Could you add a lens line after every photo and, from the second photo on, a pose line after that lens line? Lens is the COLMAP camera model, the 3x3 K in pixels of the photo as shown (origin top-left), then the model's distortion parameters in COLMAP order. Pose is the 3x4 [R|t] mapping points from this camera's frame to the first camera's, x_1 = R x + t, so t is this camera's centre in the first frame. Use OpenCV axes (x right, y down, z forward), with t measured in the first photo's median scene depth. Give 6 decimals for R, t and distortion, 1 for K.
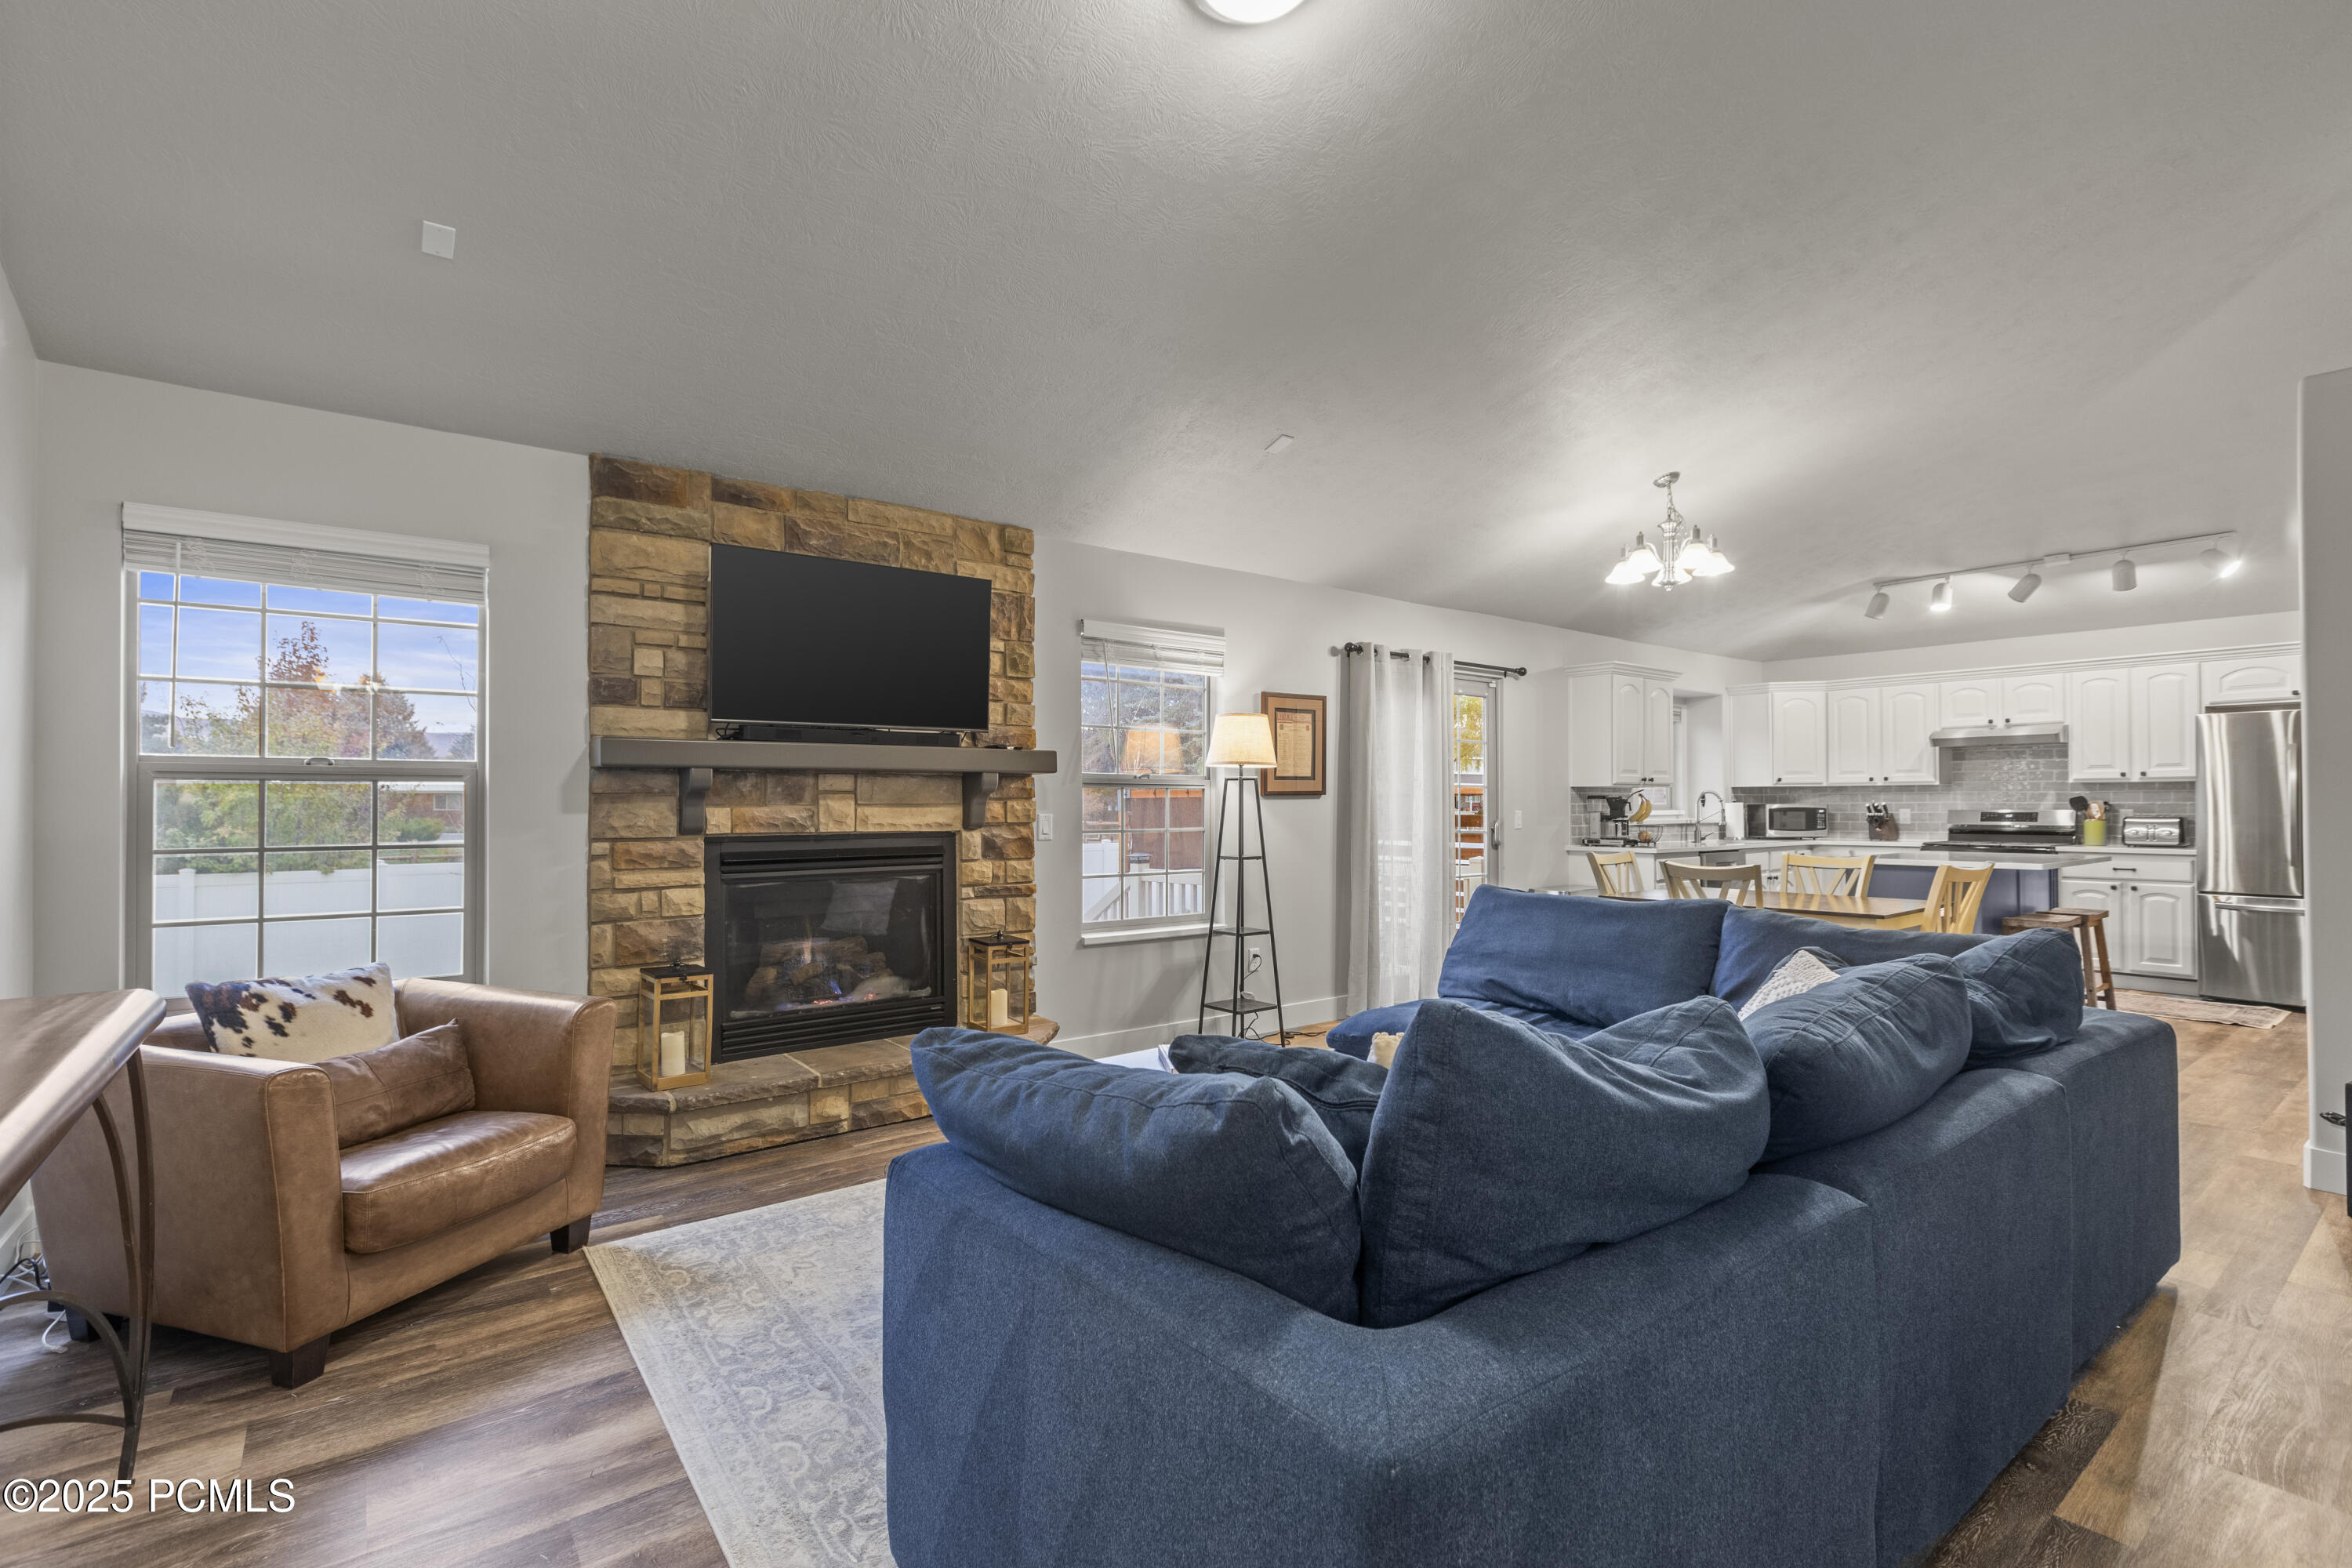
lens RADIAL K [[1053.6, 0, 1199.5], [0, 1053.6, 797.3], [0, 0, 1]] dist [0.007502, -0.001905]
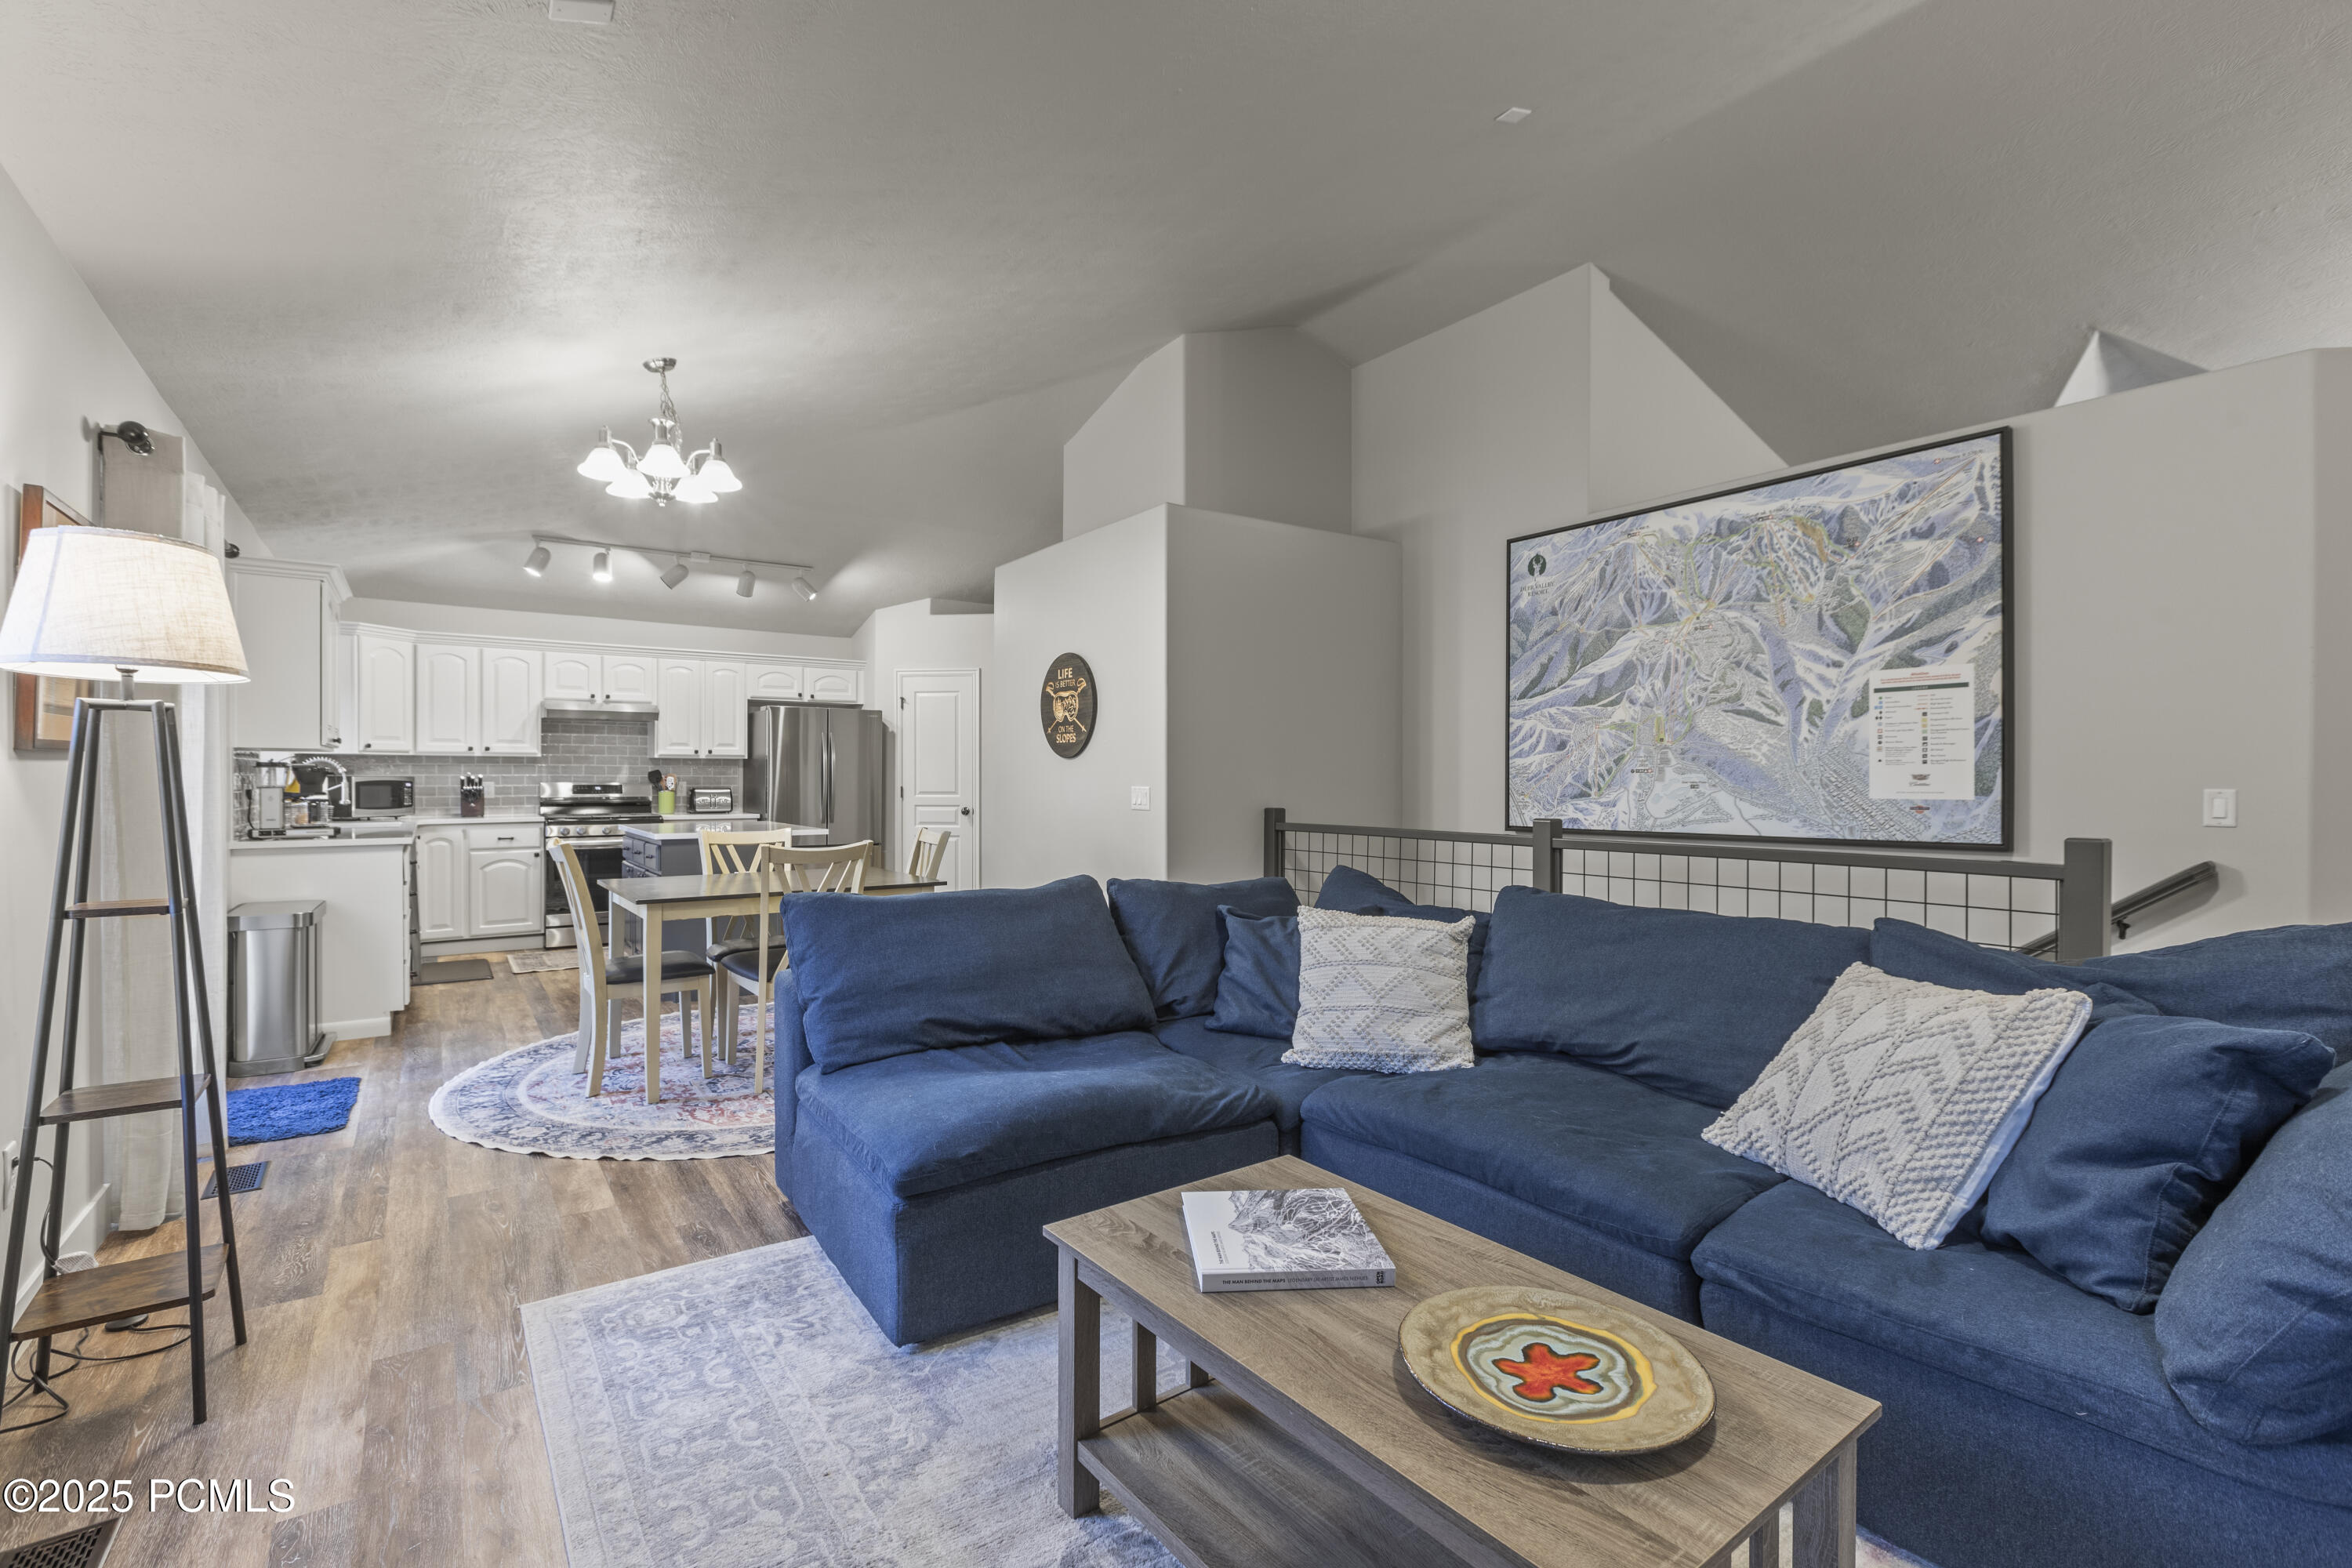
lens RADIAL K [[1053.6, 0, 1117.3], [0, 1053.6, 768.7], [0, 0, 1]] dist [0.007502, -0.001905]
pose [[0.087970, 0.010802, 0.996065, -0.364093], [-0.009250, 0.999907, -0.010027, 0.006397], [-0.996080, -0.008332, 0.088062, 0.674455]]
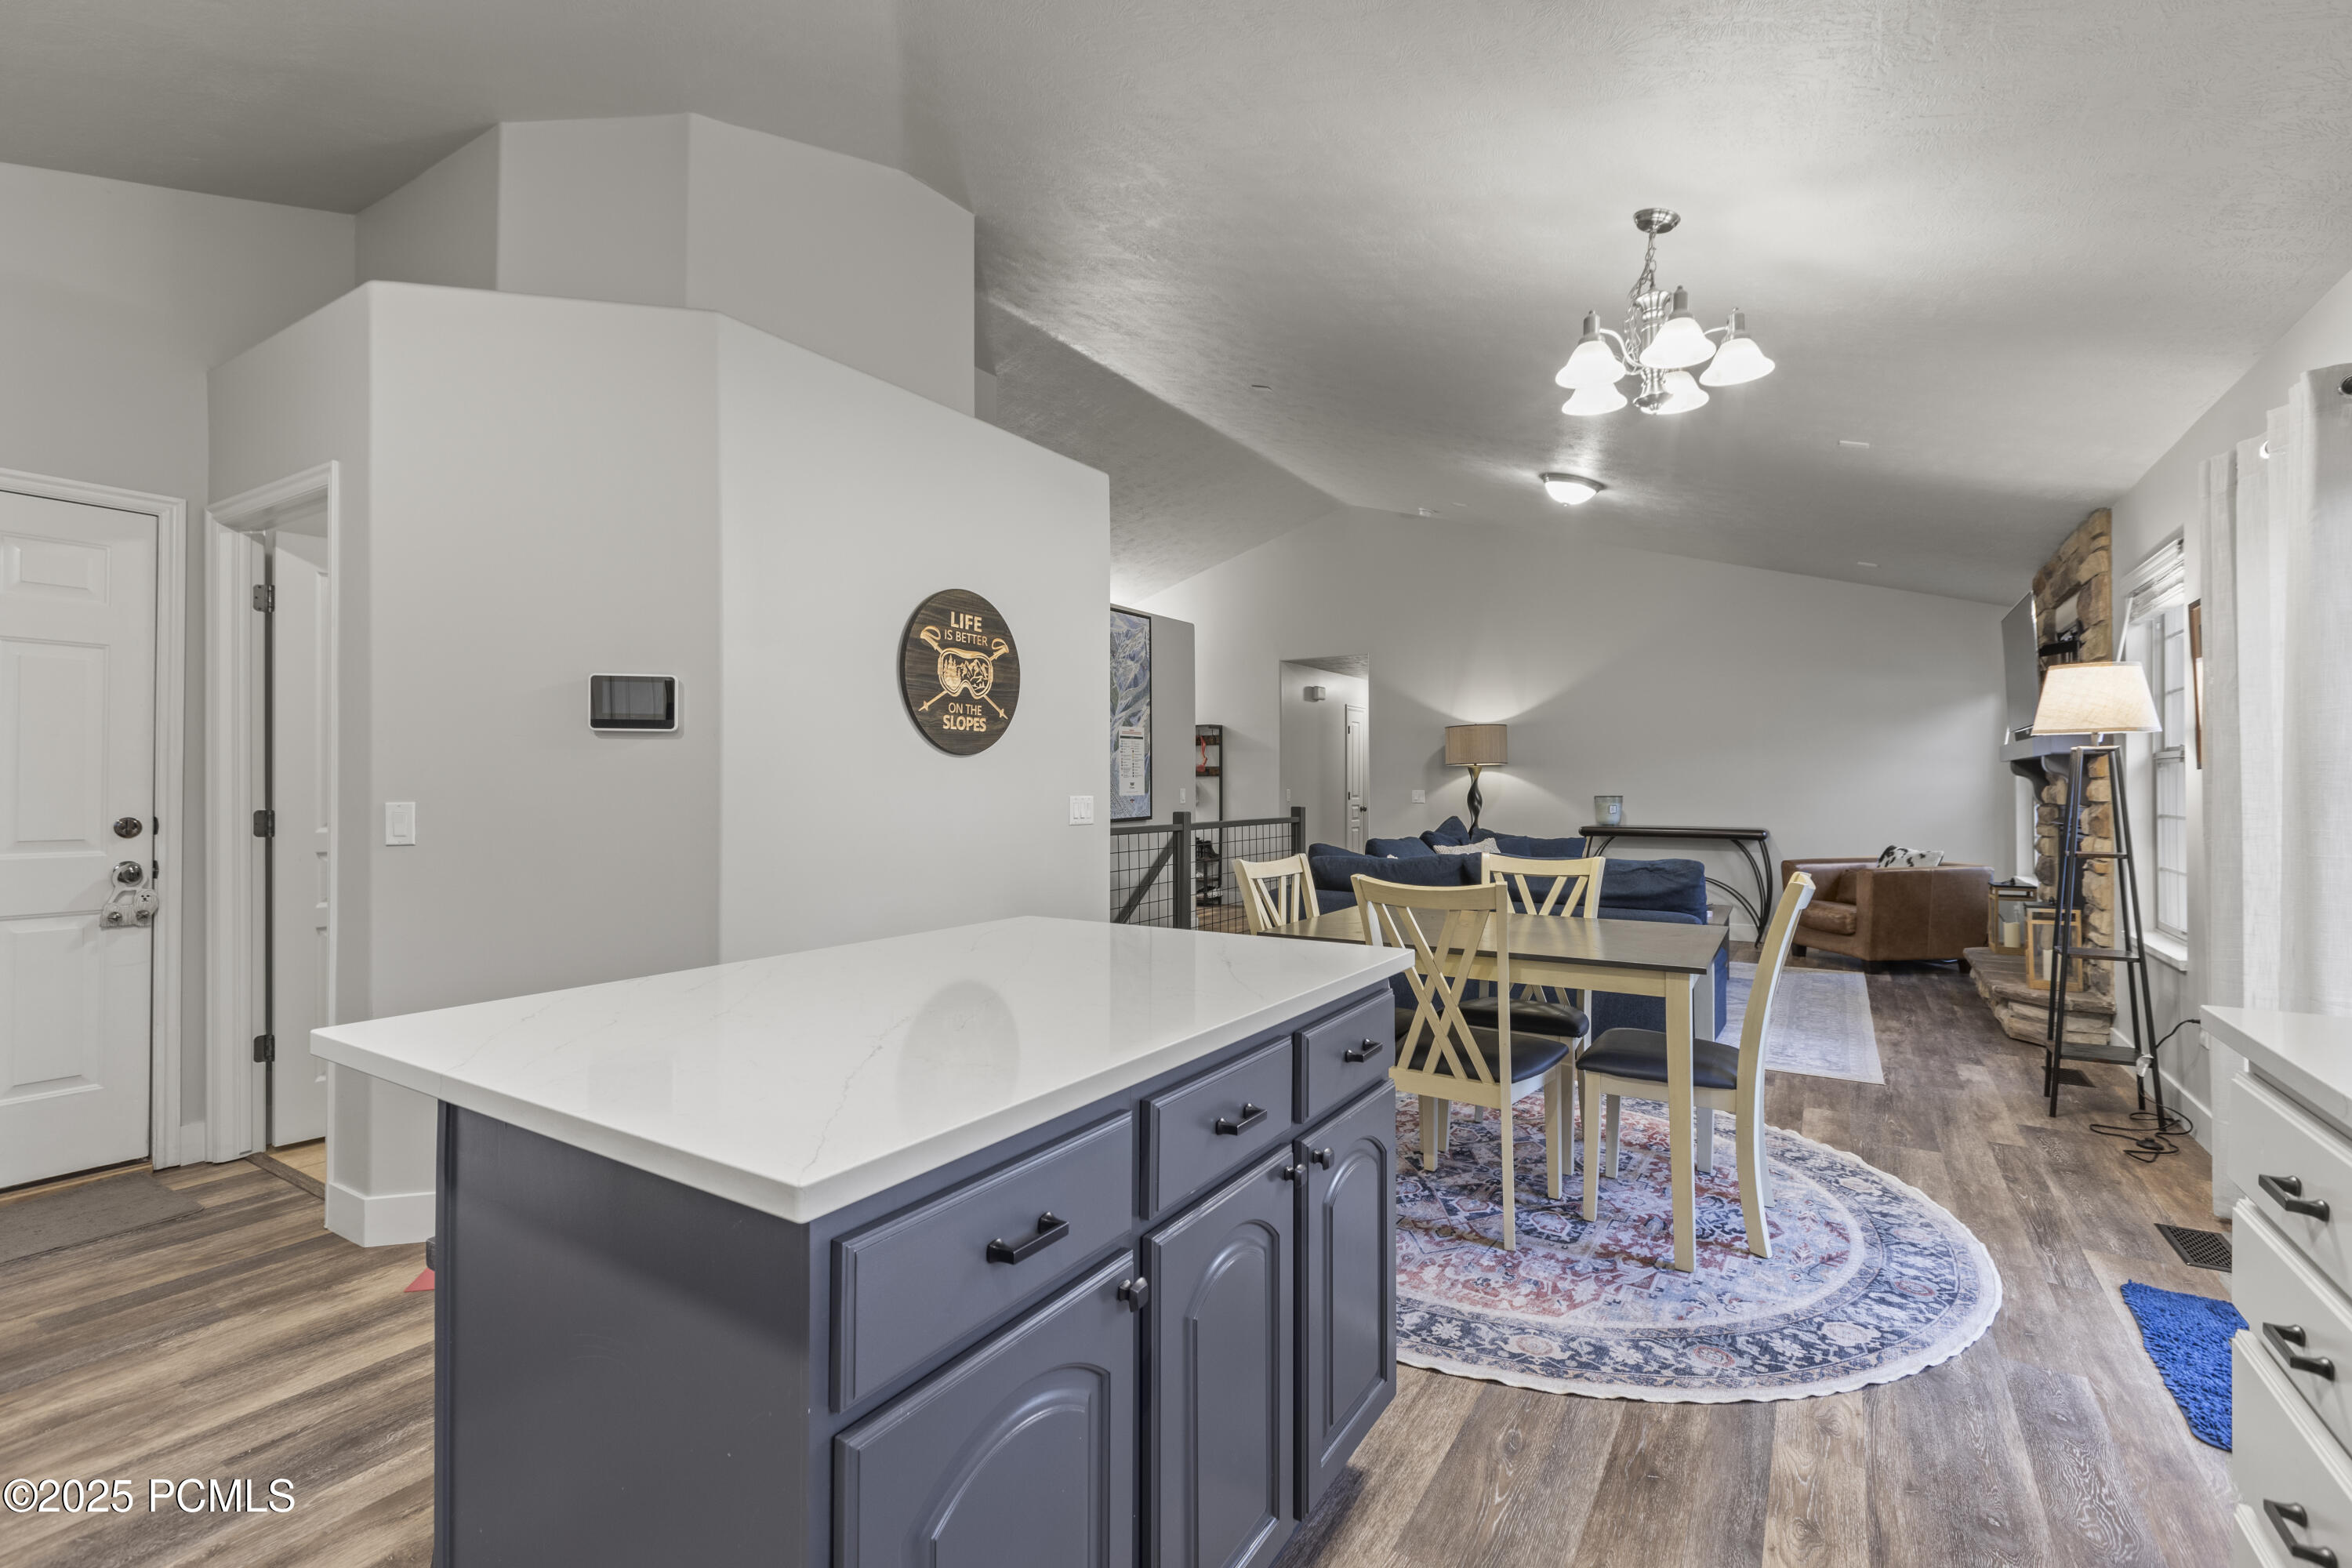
lens RADIAL K [[1053.6, 0, 1192.0], [0, 1053.6, 778.6], [0, 0, 1]] dist [0.007502, -0.001905]
pose [[-0.936472, -0.000145, -0.350741, 1.020570], [0.004226, 0.999923, -0.011698, 0.009745], [0.350716, -0.012437, -0.936399, 1.665669]]
